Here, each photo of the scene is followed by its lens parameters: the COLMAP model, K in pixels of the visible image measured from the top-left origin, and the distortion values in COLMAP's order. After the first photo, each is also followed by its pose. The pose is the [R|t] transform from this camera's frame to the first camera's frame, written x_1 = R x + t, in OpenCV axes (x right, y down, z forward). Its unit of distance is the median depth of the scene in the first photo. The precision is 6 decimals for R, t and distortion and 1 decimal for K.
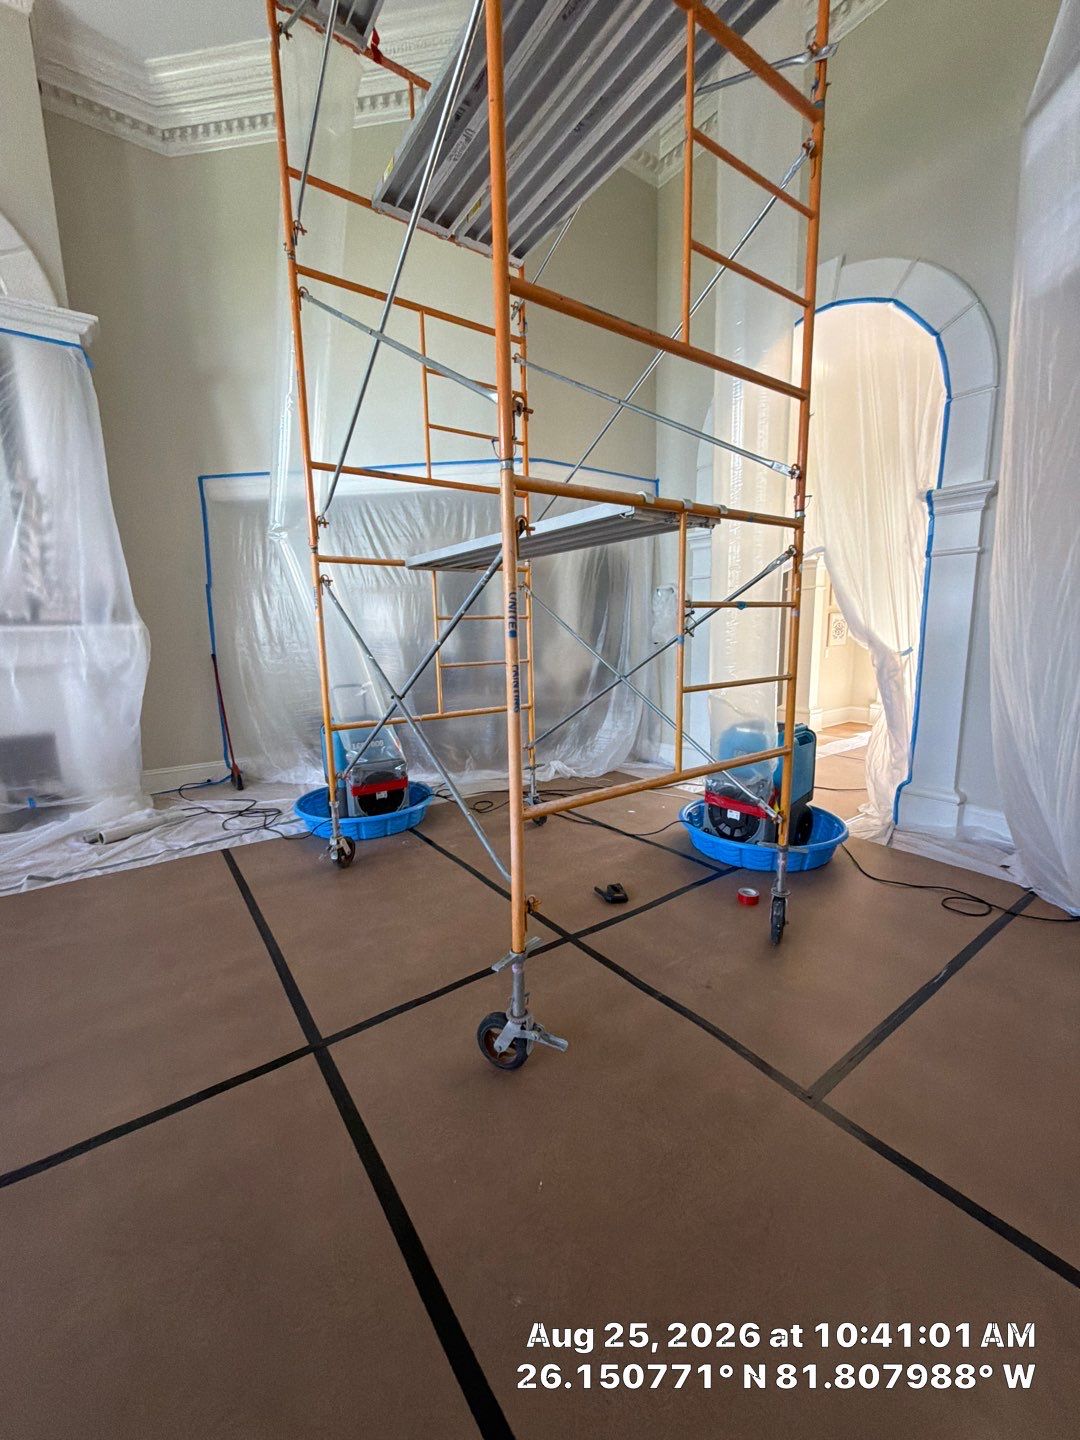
lens RADIAL K [[568.1, 0, 542.8], [0, 568.1, 719.8], [0, 0, 1]] dist [-0.000258, -0.000080]
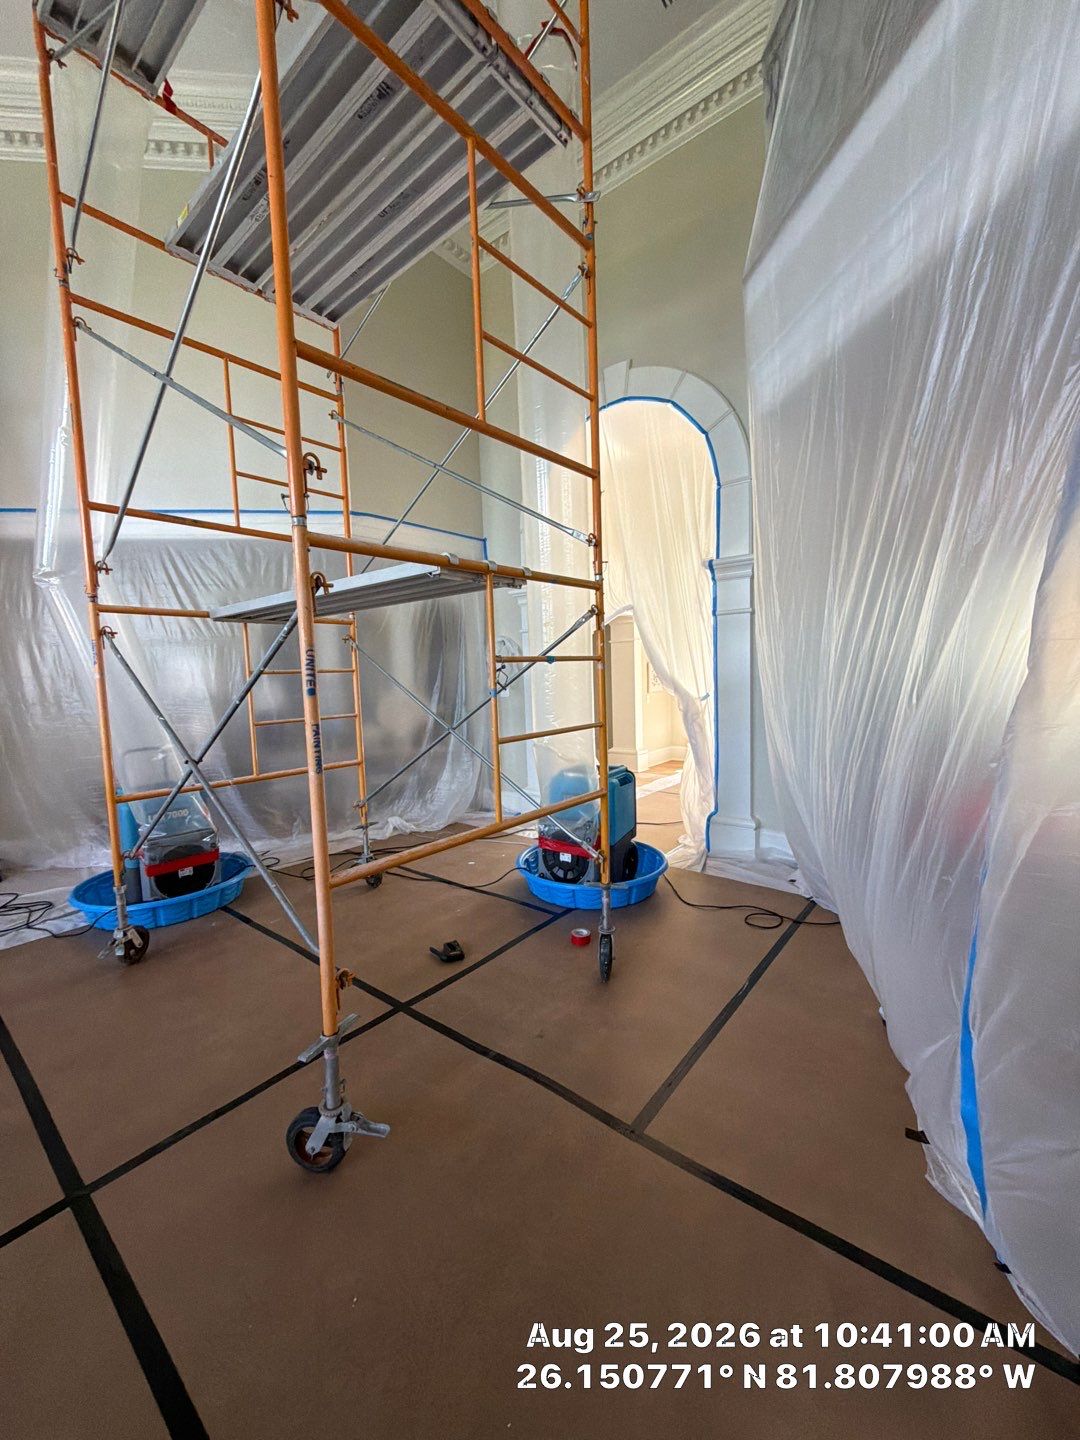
lens RADIAL K [[567.5, 0, 540.6], [0, 567.5, 720.4], [0, 0, 1]] dist [-0.000320, -0.000233]
pose [[0.965977, -0.033095, 0.256503, 0.032636], [0.054664, 0.995499, -0.077419, -0.003723], [-0.252787, 0.088806, 0.963438, -0.007180]]
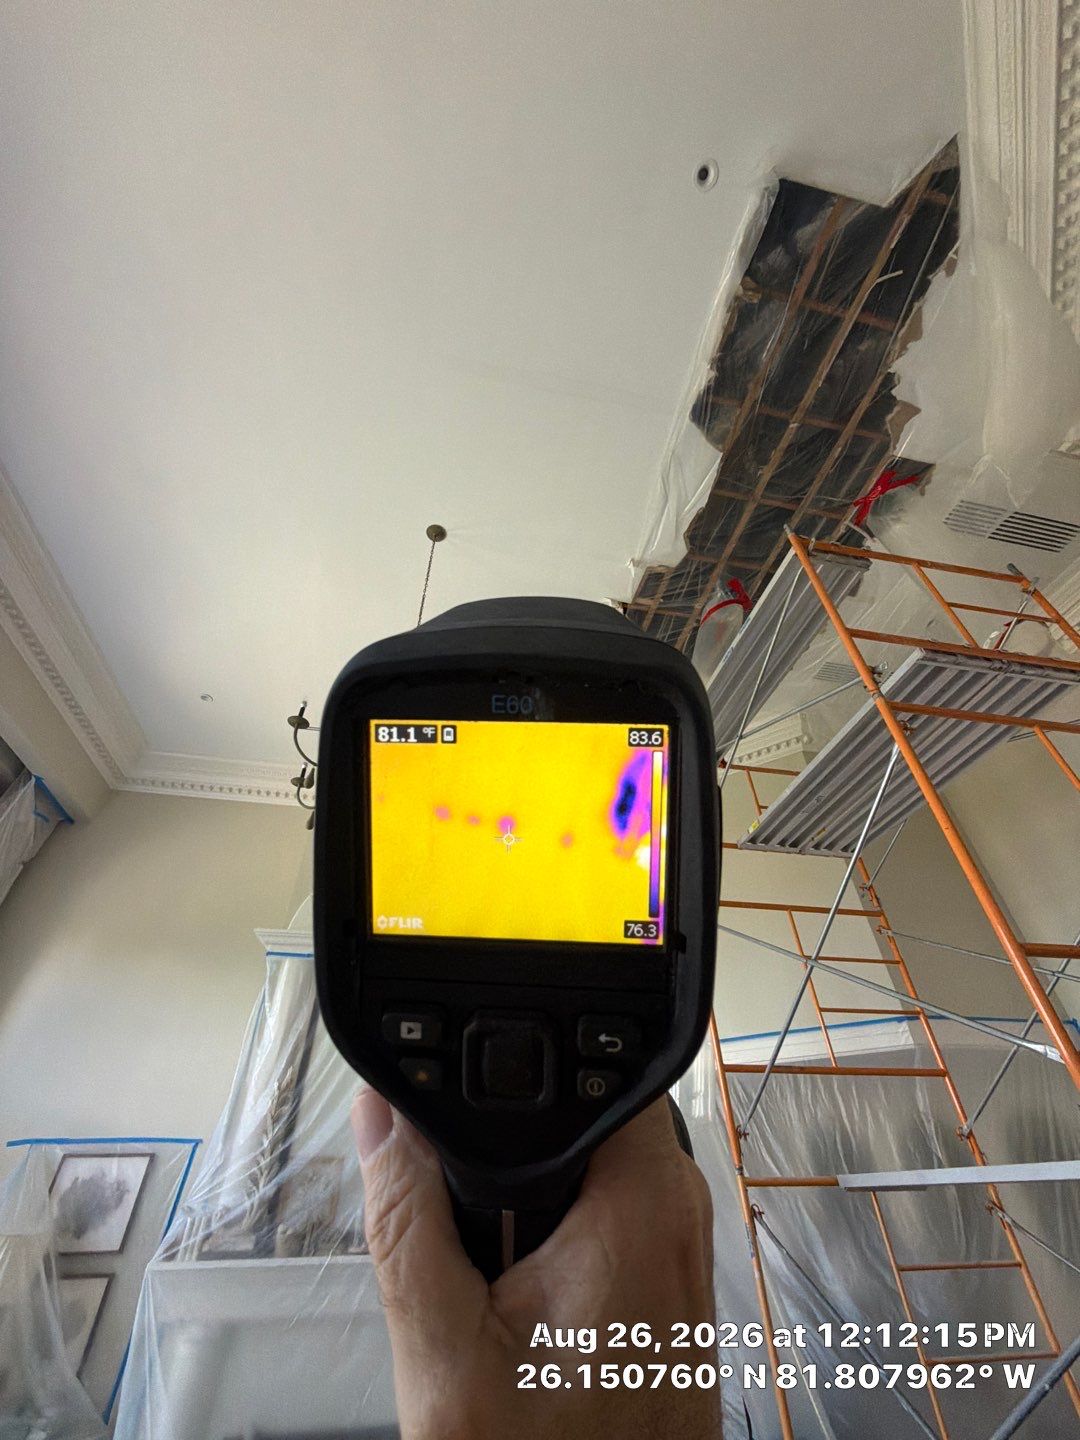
lens RADIAL K [[573.1, 0, 539.3], [0, 573.1, 721.3], [0, 0, 1]] dist [0.001599, 0.000039]
pose [[0.910005, -0.261556, -0.321683, -0.181662], [-0.070632, 0.666746, -0.741930, -0.063890], [0.408537, 0.697881, 0.588268, -0.153030]]
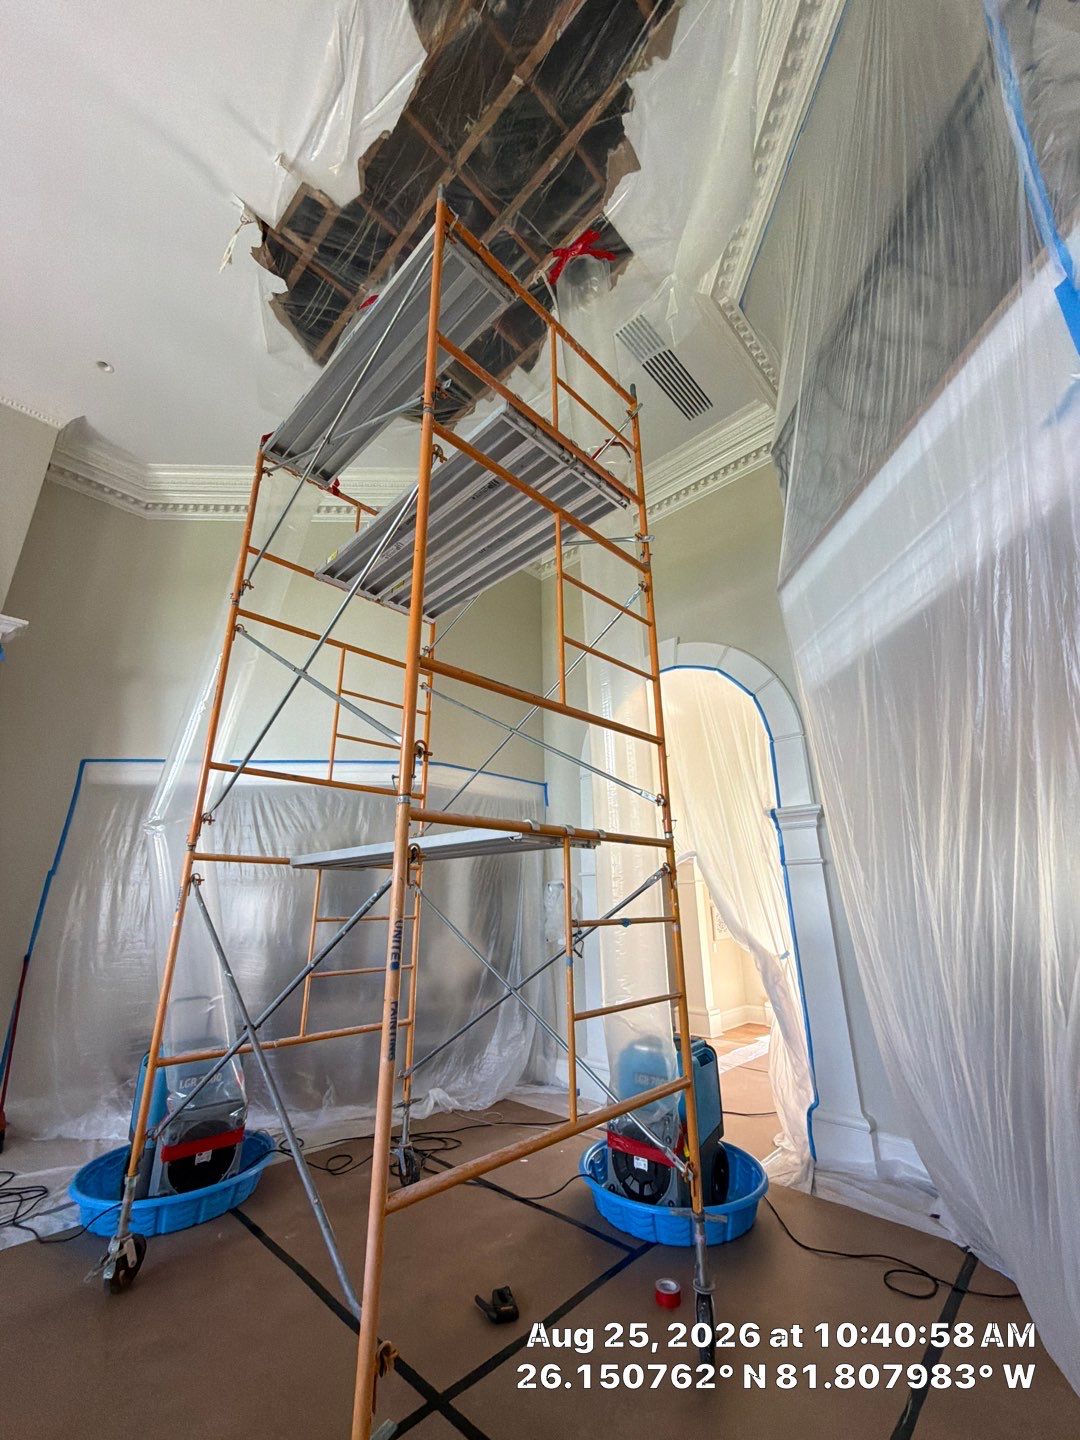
lens RADIAL K [[568.7, 0, 540.8], [0, 568.7, 722.1], [0, 0, 1]] dist [-0.000870, 0.000280]
pose [[0.983957, 0.064252, 0.166435, 0.001001], [0.019555, 0.888435, -0.458585, -0.032573], [-0.177332, 0.454483, 0.872926, -0.025536]]
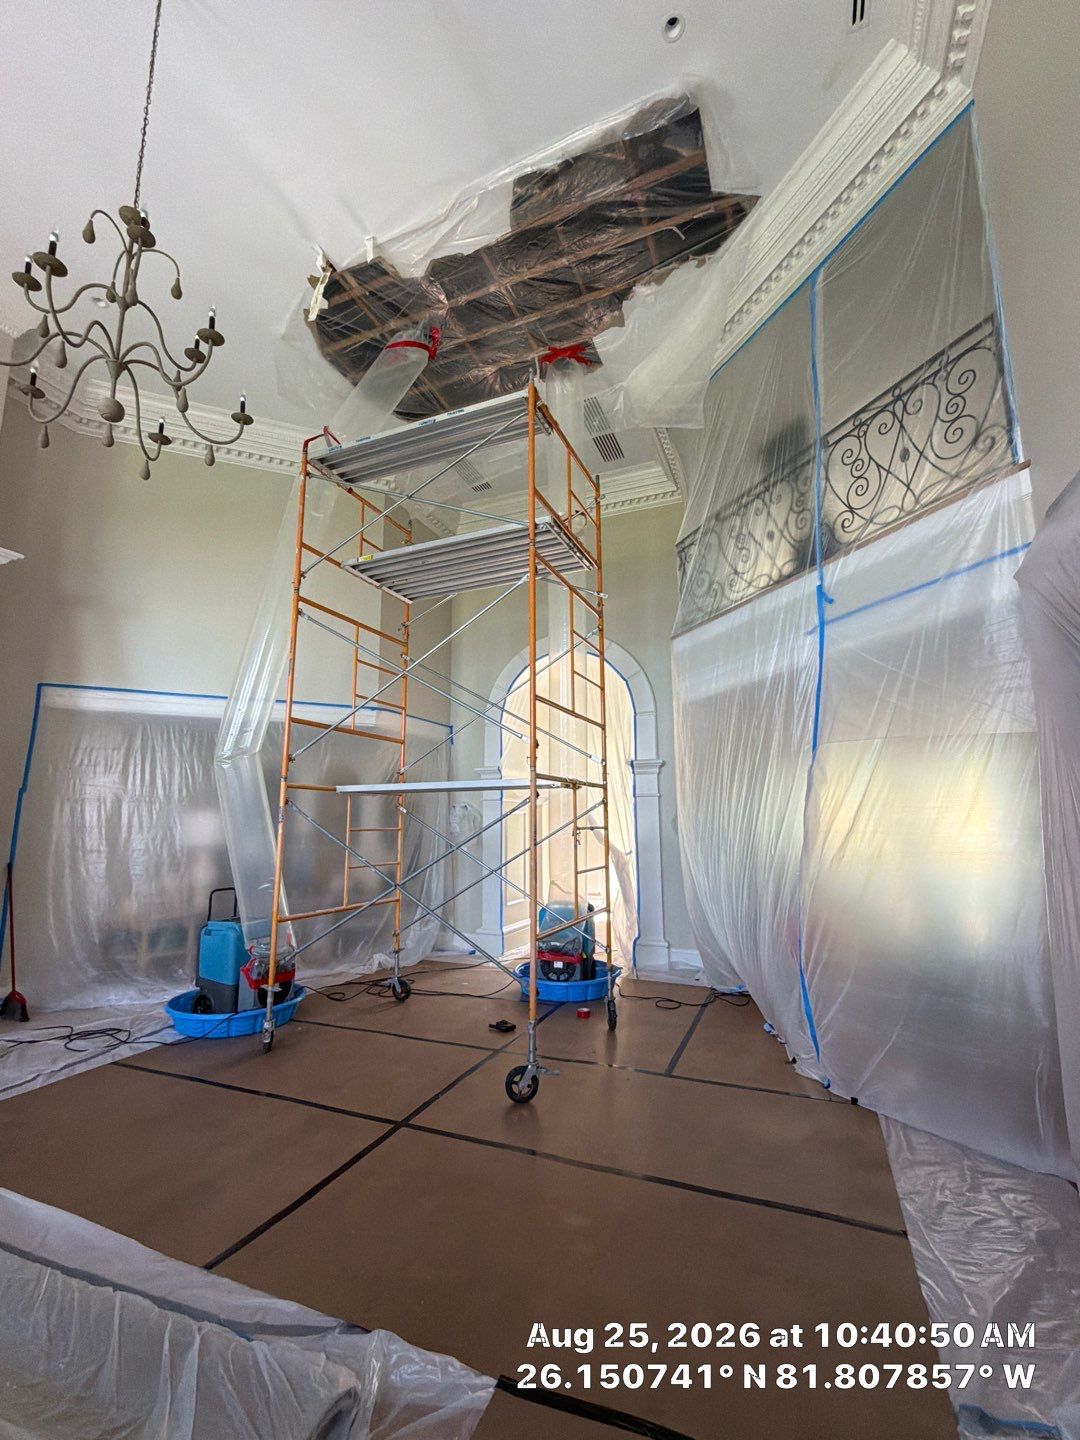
lens RADIAL K [[624.1, 0, 540.8], [0, 624.1, 723.7], [0, 0, 1]] dist [0.000742, 0.000043]
pose [[0.853974, 0.096809, 0.511230, -0.563340], [0.074748, 0.949522, -0.304666, 0.058546], [-0.514918, 0.298391, 0.803631, -0.449372]]
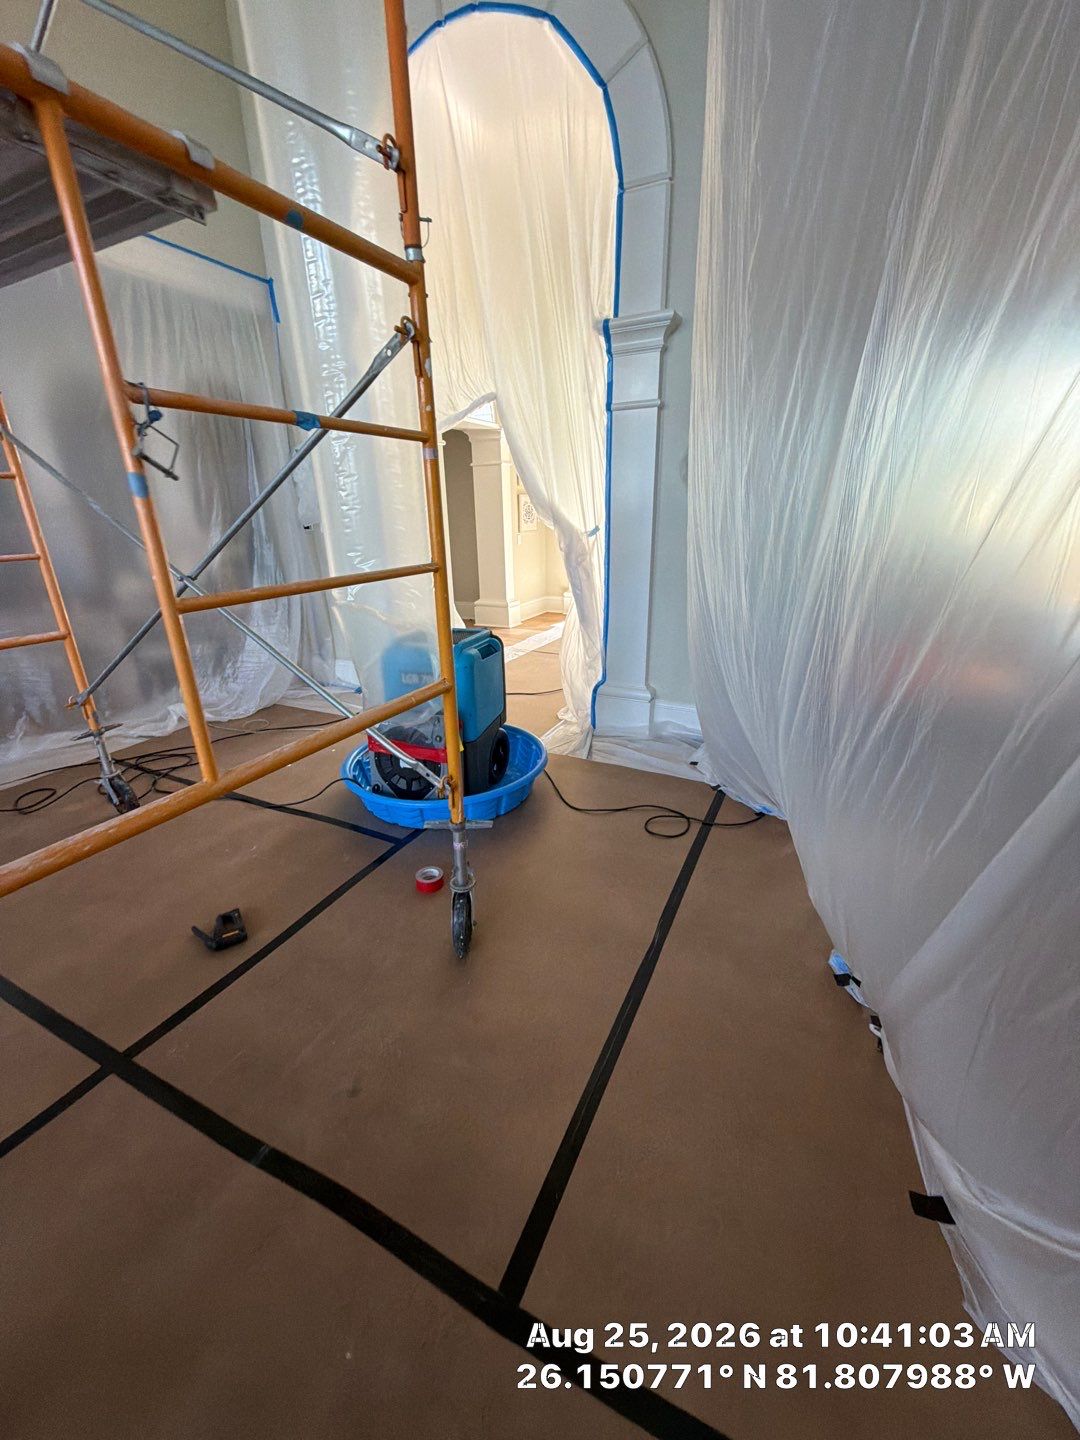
lens RADIAL K [[567.5, 0, 540.6], [0, 567.5, 720.4], [0, 0, 1]] dist [-0.000320, -0.000233]
pose [[0.885765, -0.156862, 0.436822, 0.164642], [0.075662, 0.977369, 0.197549, -0.017865], [-0.457925, -0.141931, 0.877588, 0.265254]]
